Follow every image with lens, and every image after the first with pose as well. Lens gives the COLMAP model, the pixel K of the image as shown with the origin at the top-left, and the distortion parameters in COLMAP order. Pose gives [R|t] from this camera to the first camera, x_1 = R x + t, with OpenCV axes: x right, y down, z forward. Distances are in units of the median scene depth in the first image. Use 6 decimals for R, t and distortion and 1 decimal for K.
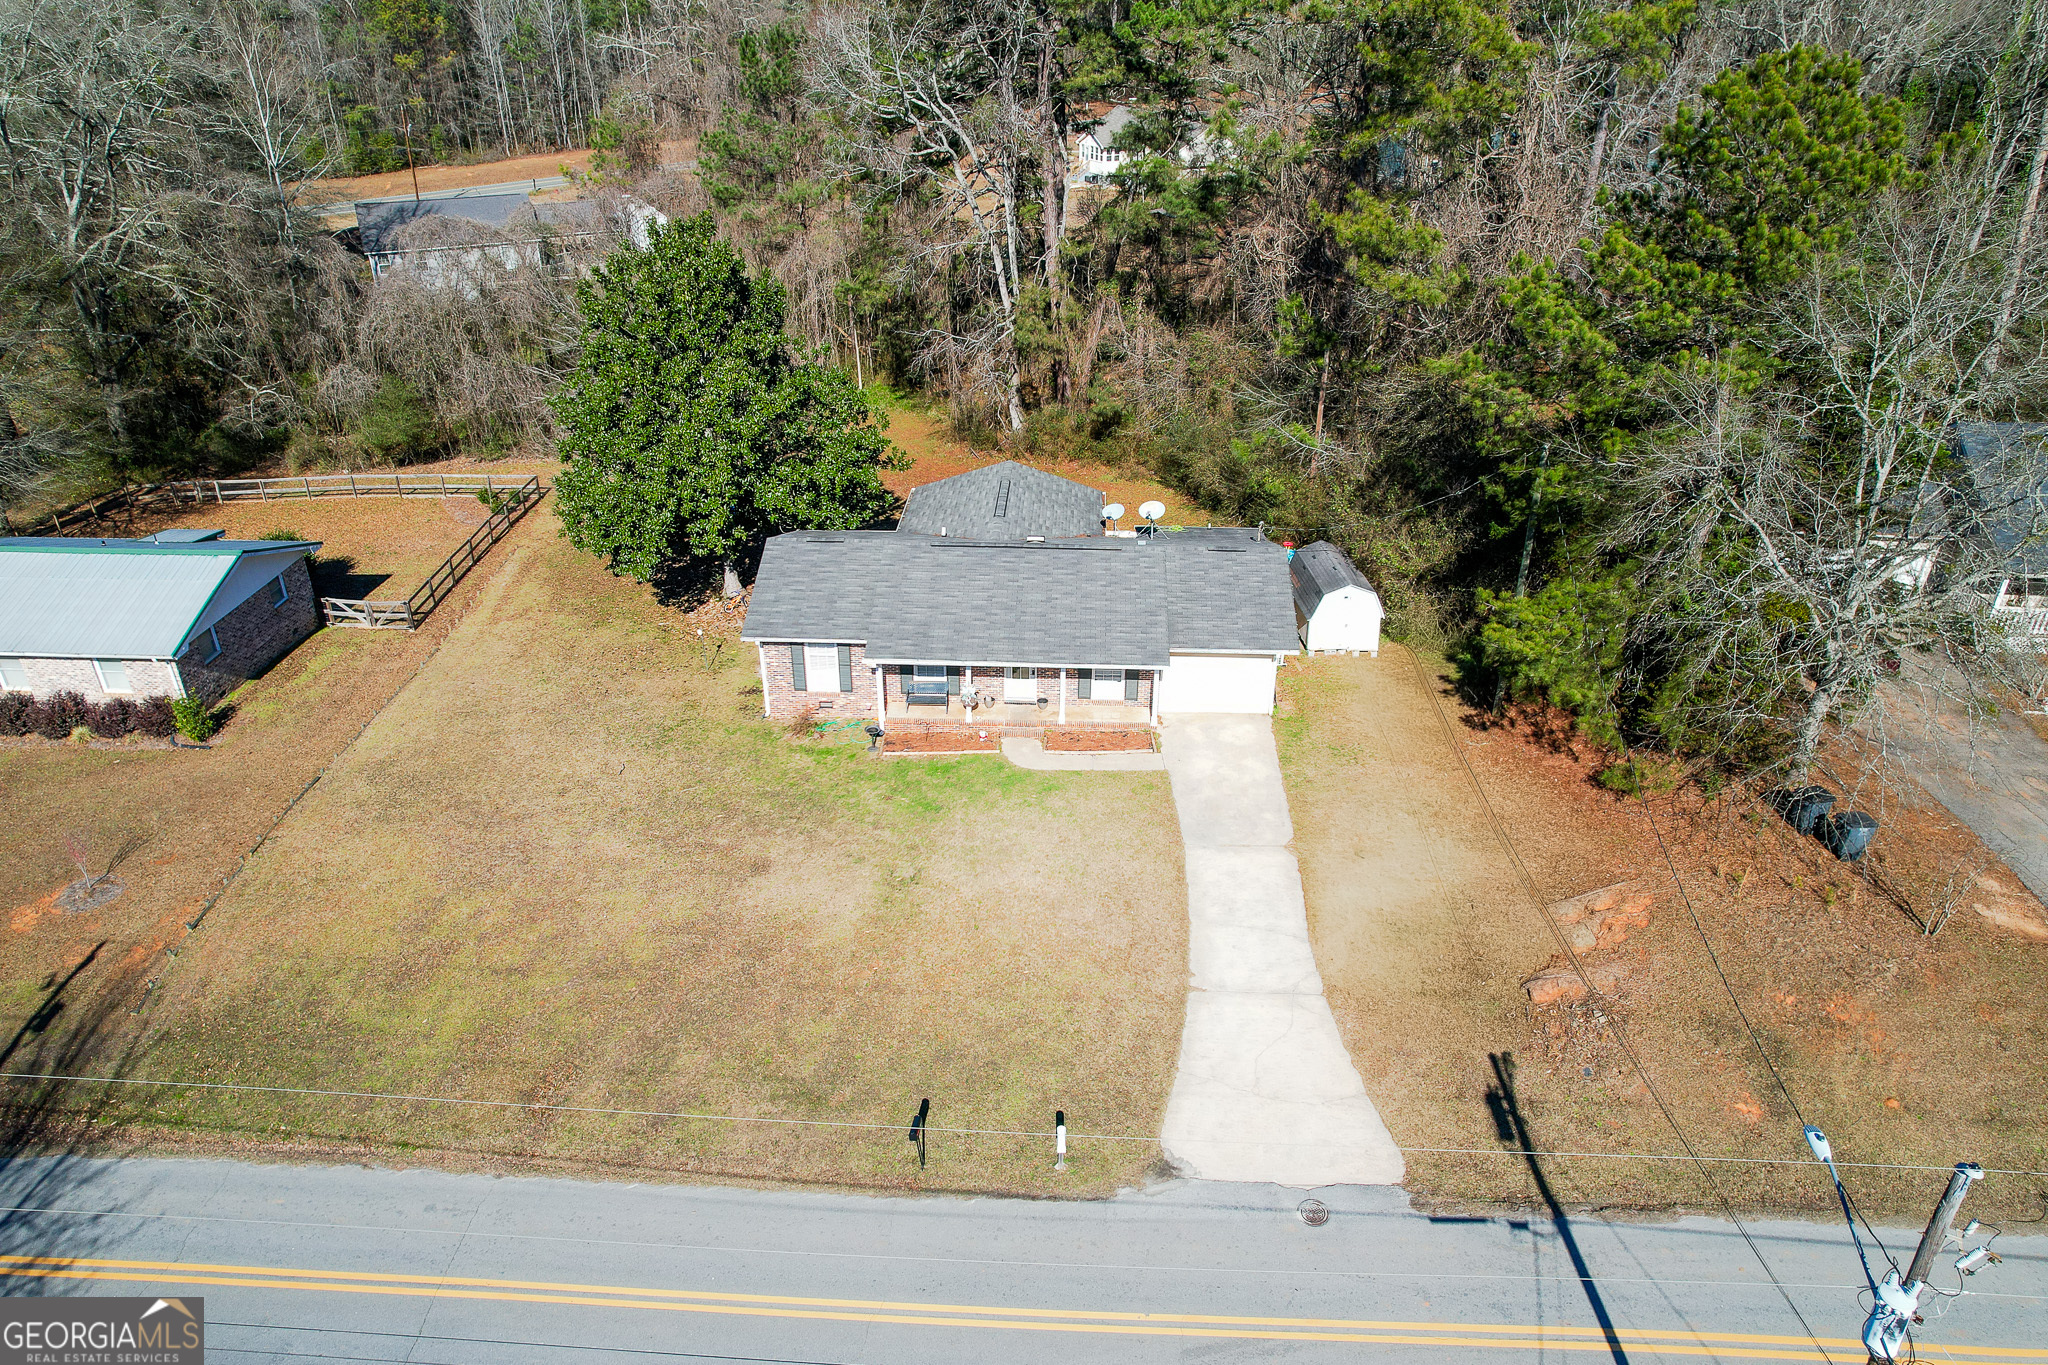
lens RADIAL K [[1329.1, 0, 1028.3], [0, 1329.1, 684.2], [0, 0, 1]] dist [-0.080191, 0.074525]
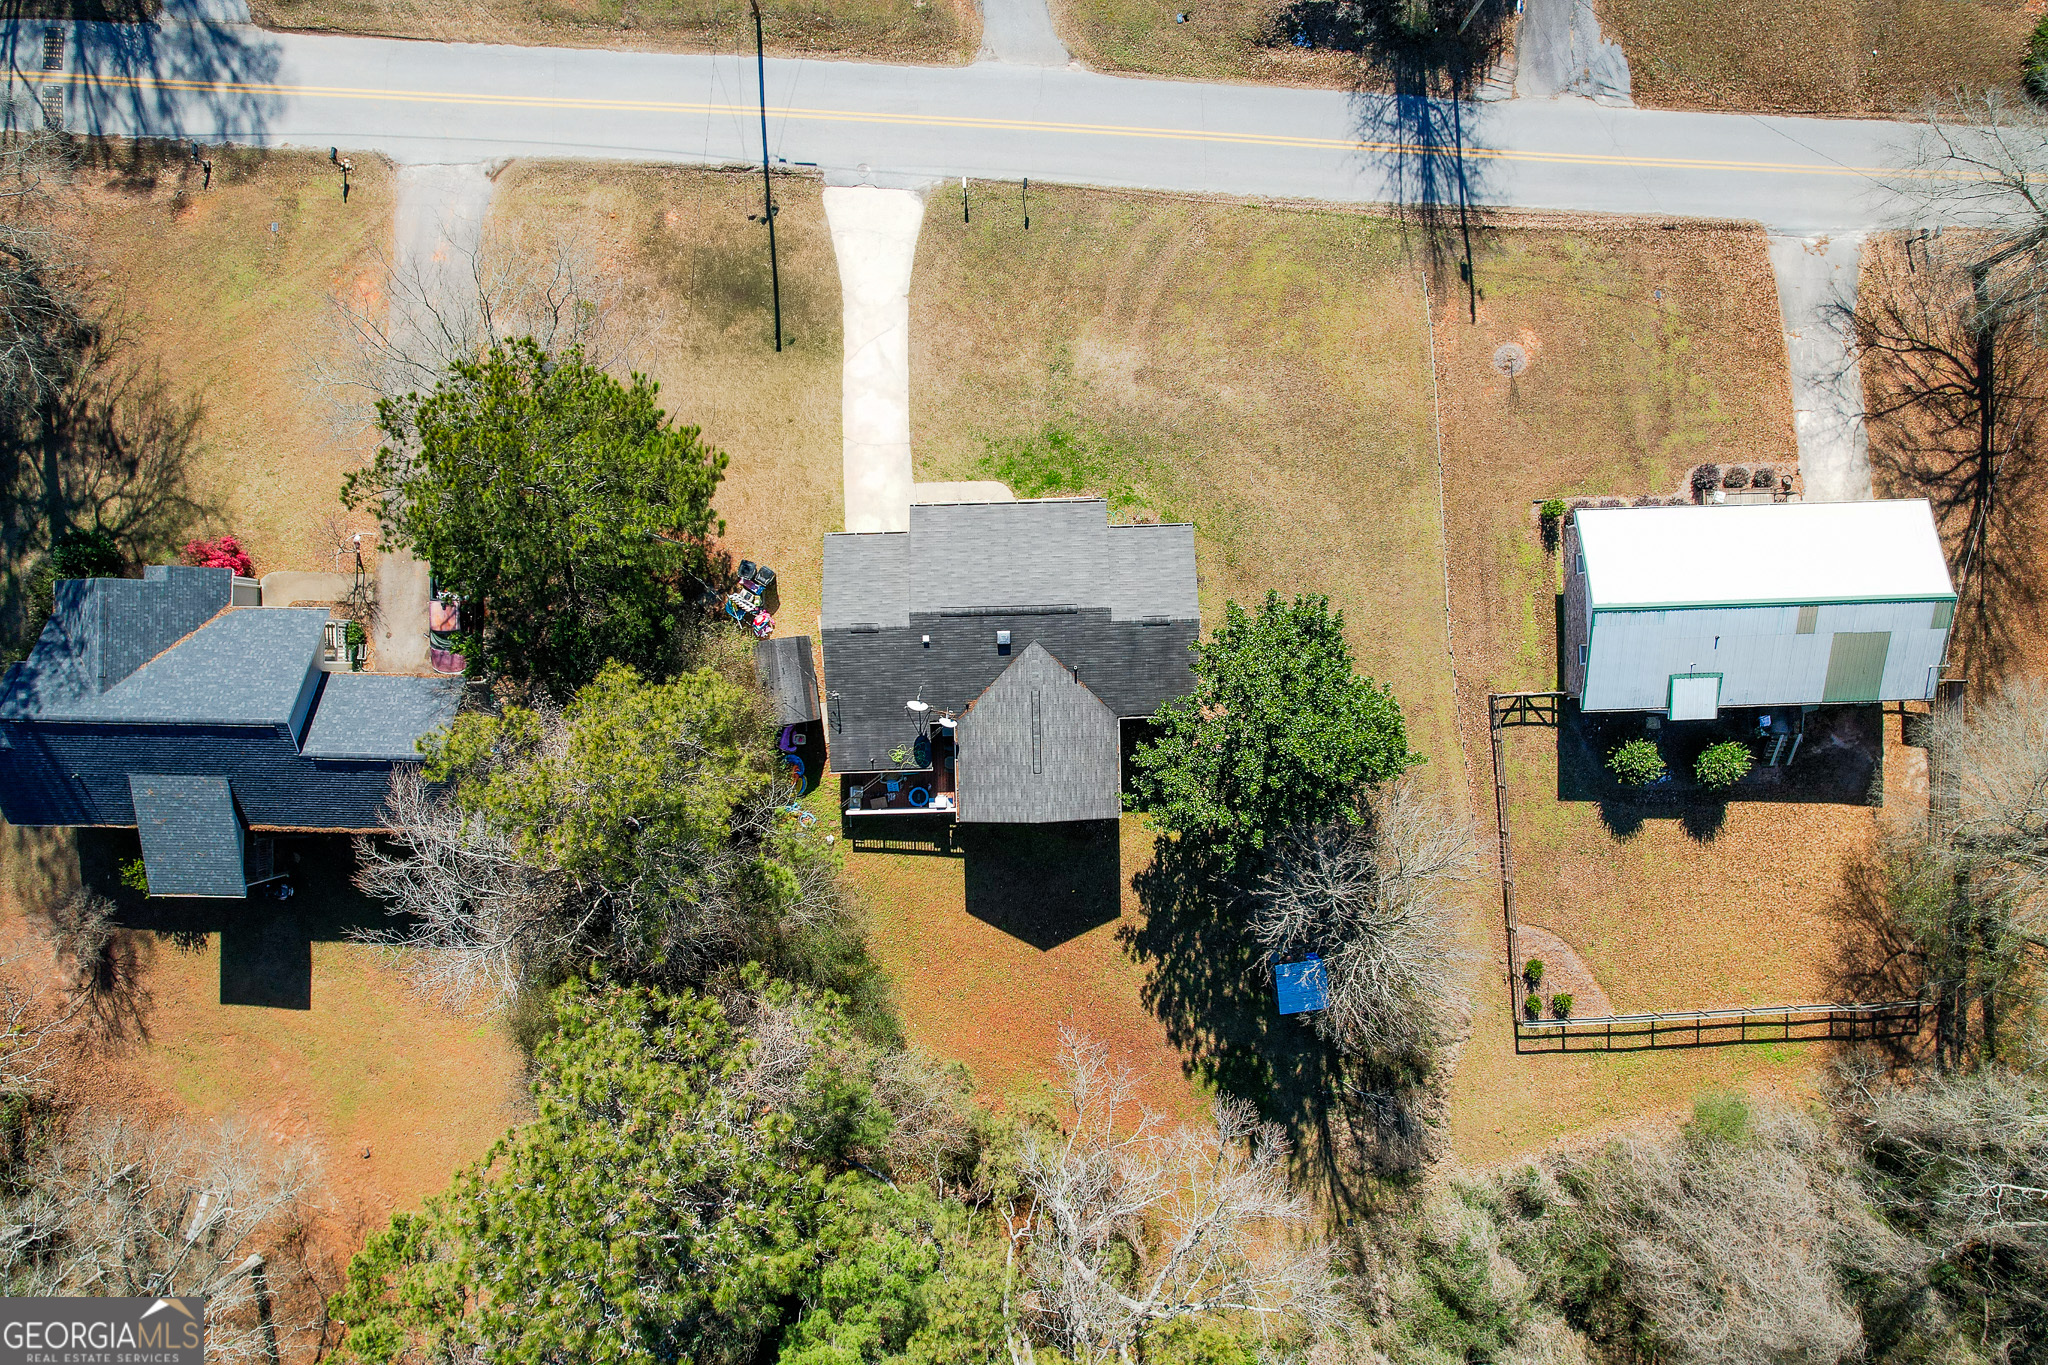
lens RADIAL K [[1312.8, 0, 1025.3], [0, 1312.8, 673.9], [0, 0, 1]] dist [-0.073980, 0.068819]
pose [[-0.997332, 0.072234, -0.010563, 0.001915], [-0.044289, -0.483672, 0.874128, -1.409139], [0.058033, 0.872264, 0.485581, 0.409484]]
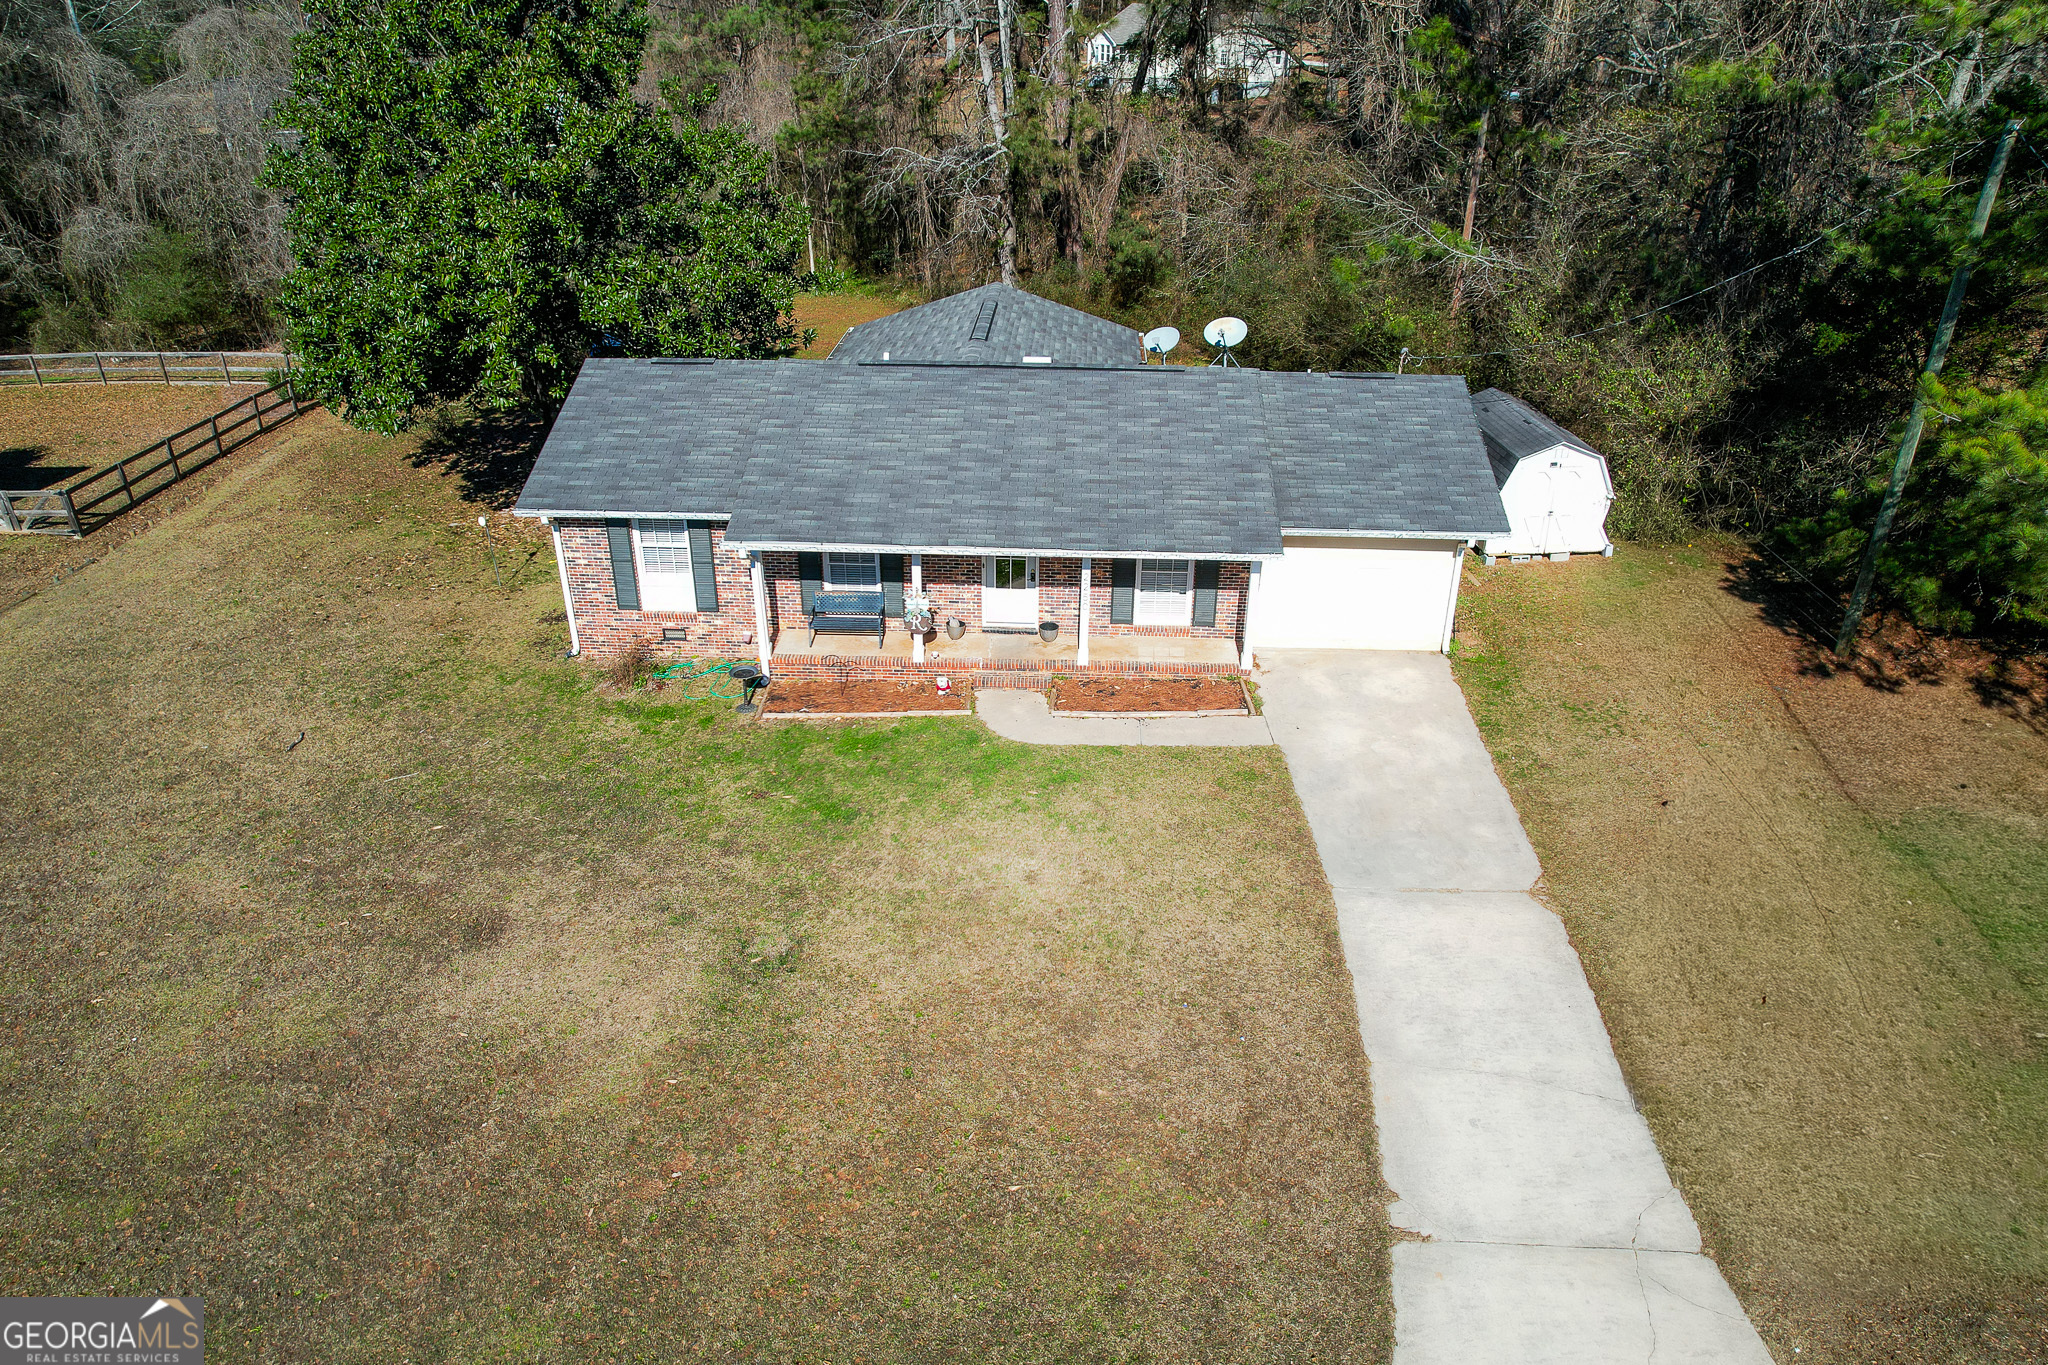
lens RADIAL K [[1348.0, 0, 1028.4], [0, 1348.0, 674.1], [0, 0, 1]] dist [-0.084043, 0.075808]
pose [[0.999994, 0.003223, 0.000939, 0.001575], [-0.003214, 0.999953, -0.009120, 0.039074], [-0.000969, 0.009117, 0.999958, 0.430662]]
